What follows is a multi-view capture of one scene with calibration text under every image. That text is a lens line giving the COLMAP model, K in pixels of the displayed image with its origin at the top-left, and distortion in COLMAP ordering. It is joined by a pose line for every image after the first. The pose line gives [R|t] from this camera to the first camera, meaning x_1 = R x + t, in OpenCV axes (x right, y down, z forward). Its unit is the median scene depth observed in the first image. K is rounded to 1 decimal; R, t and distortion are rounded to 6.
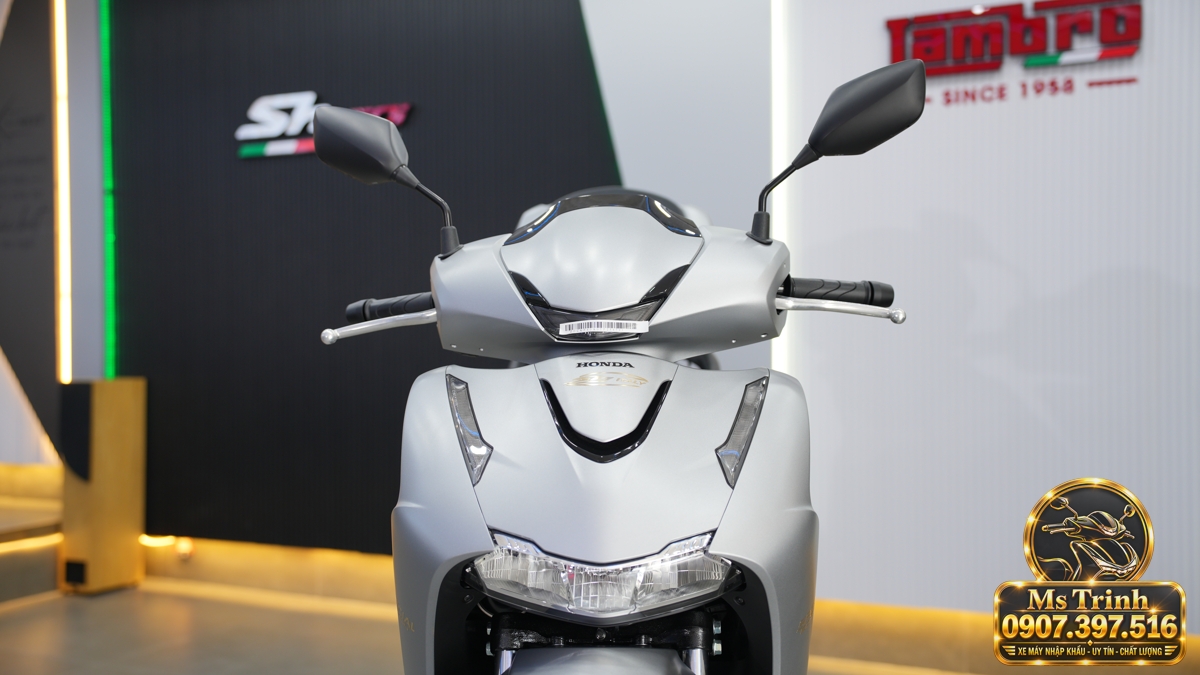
lens RADIAL K [[1281.9, 0, 600.0], [0, 1281.9, 337.5], [0, 0, 1]] dist [0.102038, 0.012665]
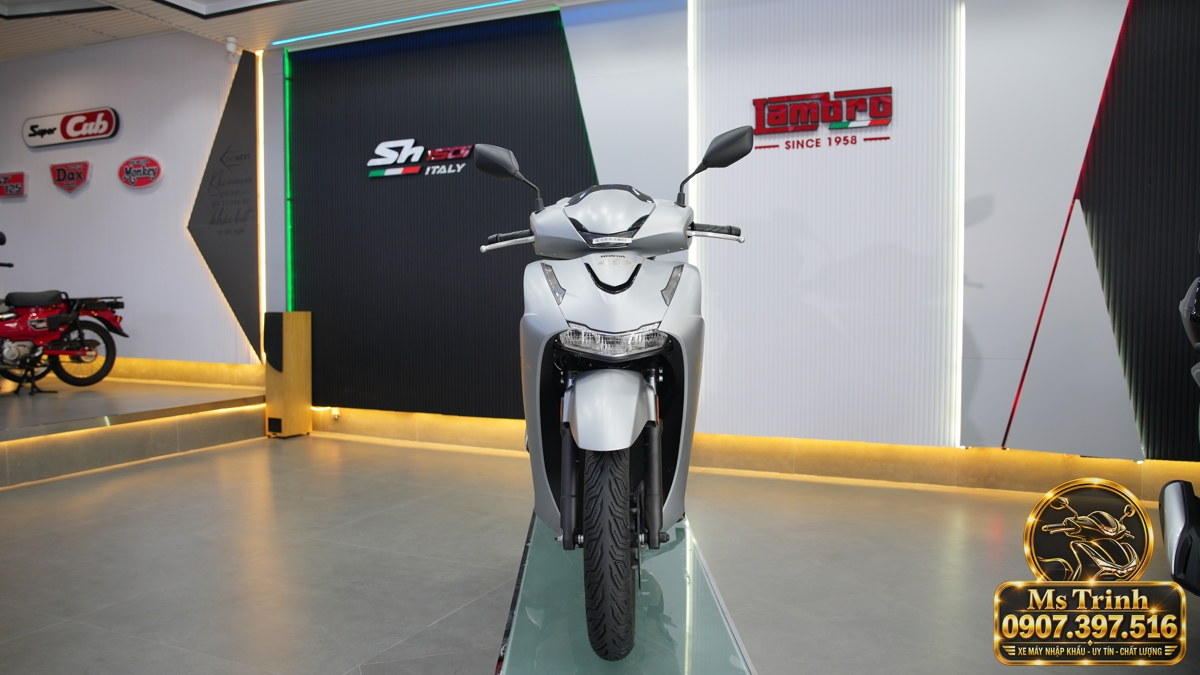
lens RADIAL K [[878.1, 0, 600.0], [0, 878.1, 337.5], [0, 0, 1]] dist [-0.055833, 0.001929]
pose [[0.999505, 0.001812, 0.031419, -0.059191], [-0.002892, 0.999405, 0.034356, 0.097370], [-0.031338, -0.034430, 0.998916, -0.497085]]
